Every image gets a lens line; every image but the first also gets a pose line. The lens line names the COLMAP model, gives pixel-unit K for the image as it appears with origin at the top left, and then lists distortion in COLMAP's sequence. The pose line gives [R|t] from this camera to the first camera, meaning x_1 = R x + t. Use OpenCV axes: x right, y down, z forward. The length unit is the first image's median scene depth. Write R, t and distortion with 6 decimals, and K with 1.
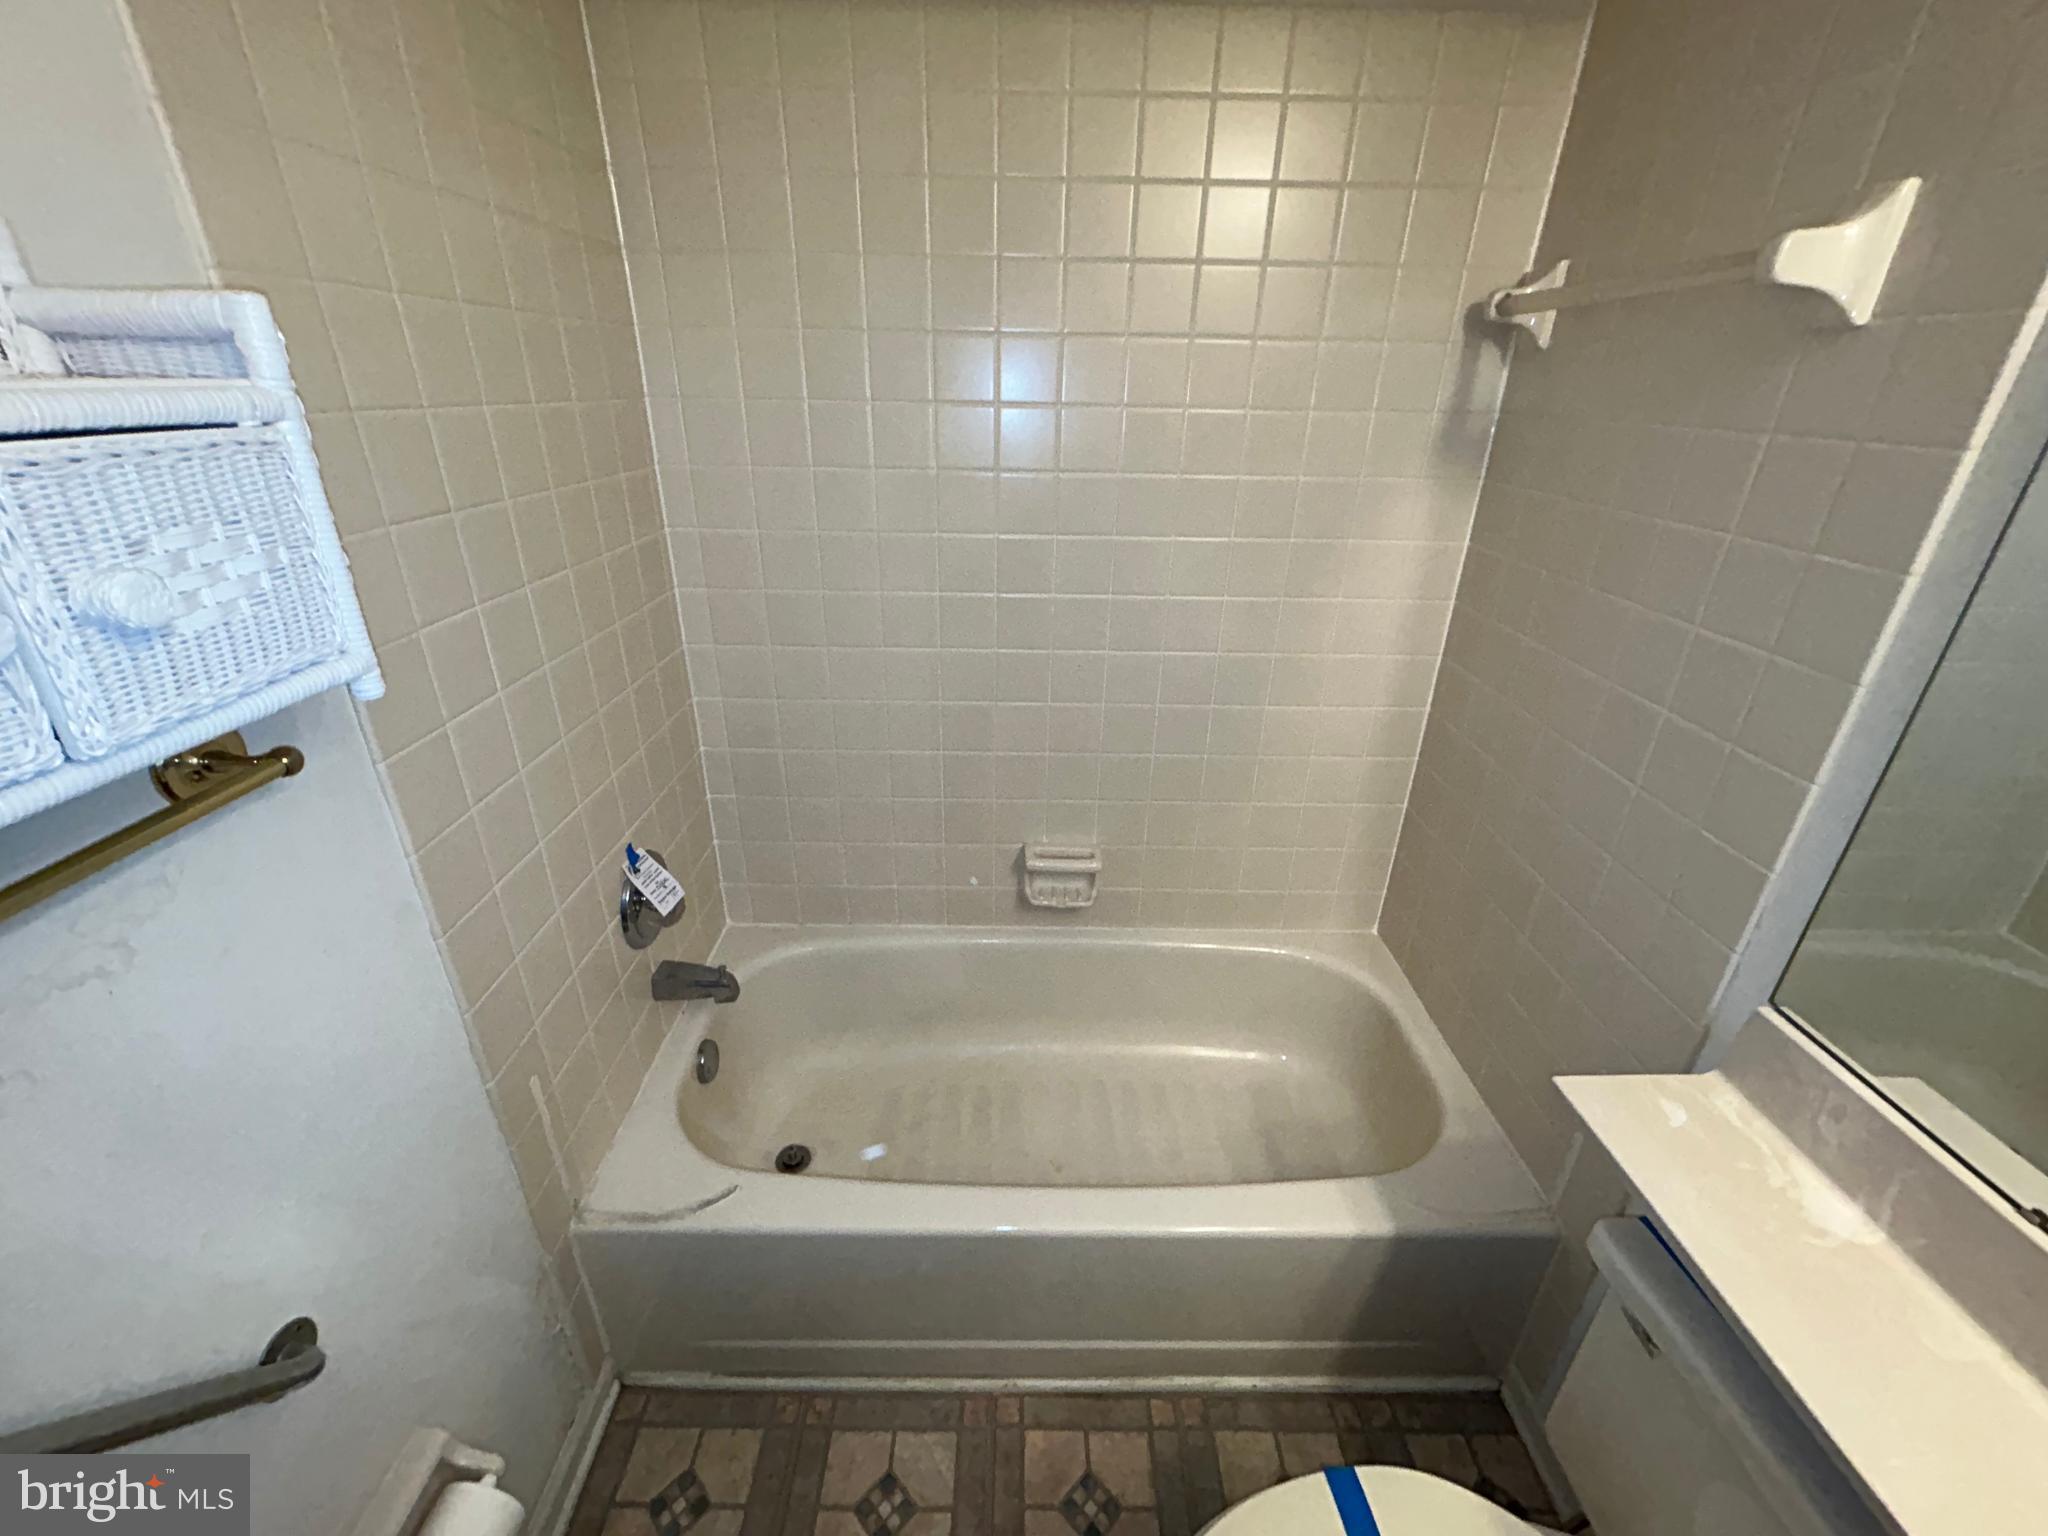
lens RADIAL K [[827.5, 0, 1024.0], [0, 827.5, 768.0], [0, 0, 1]] dist [-0.000865, 0.000320]
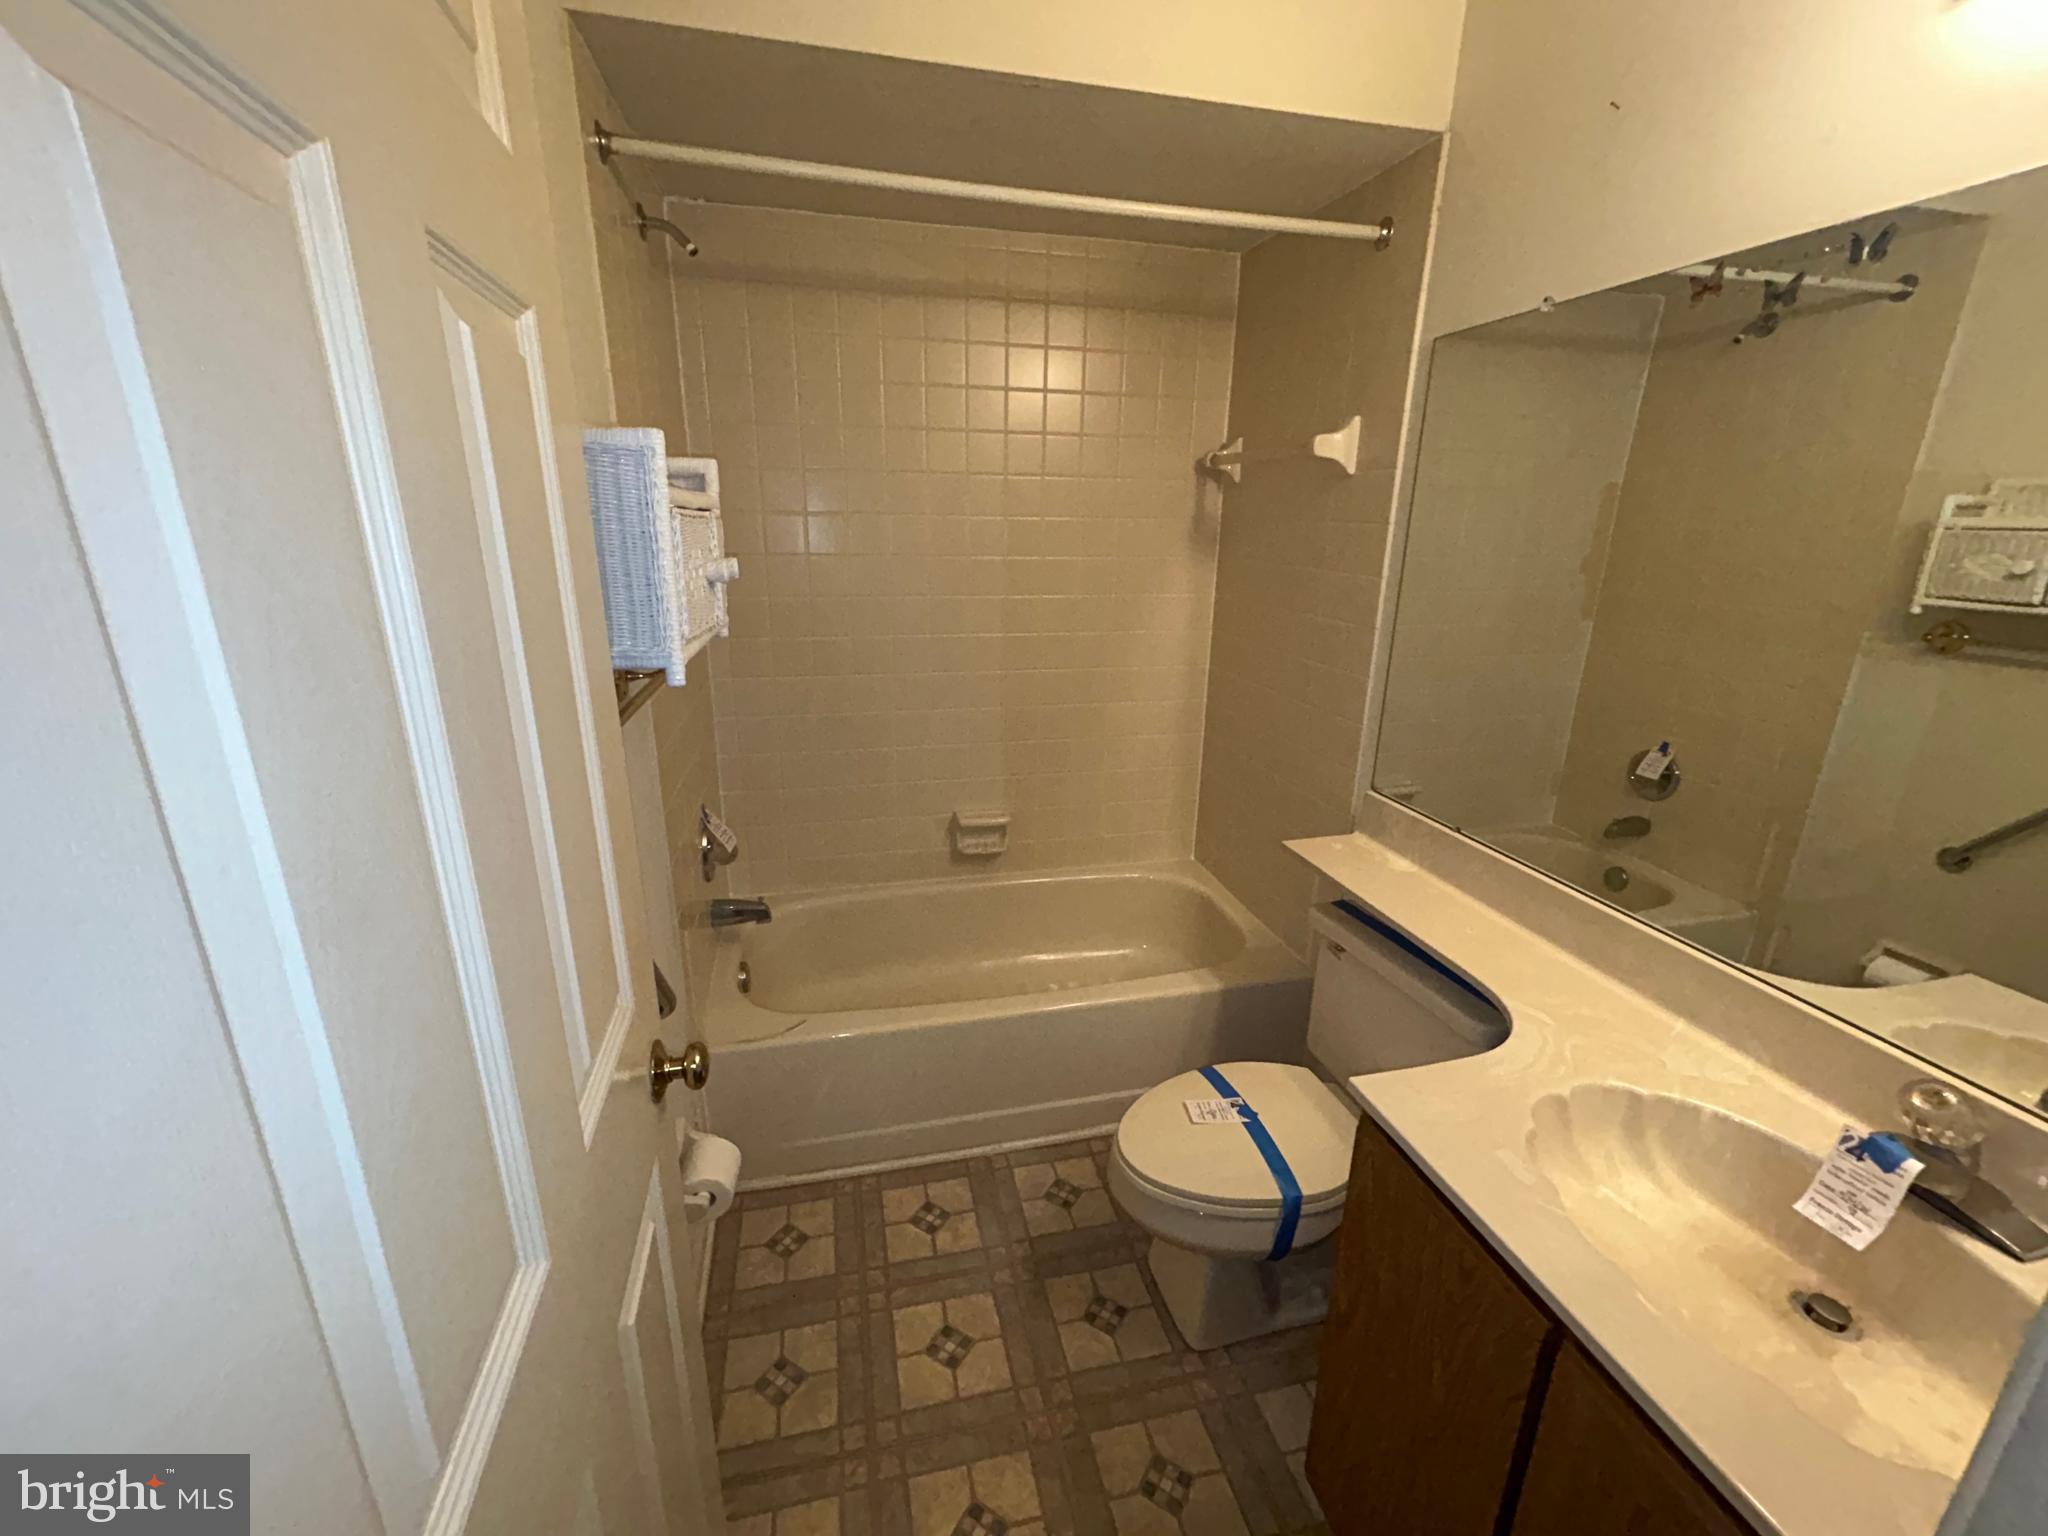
lens RADIAL K [[827.5, 0, 1024.0], [0, 827.5, 768.0], [0, 0, 1]] dist [-0.000865, 0.000320]
pose [[0.973839, -0.069945, 0.216205, -0.251689], [0.098354, 0.987451, -0.123560, 0.278316], [-0.204849, 0.141593, 0.968498, -0.552979]]
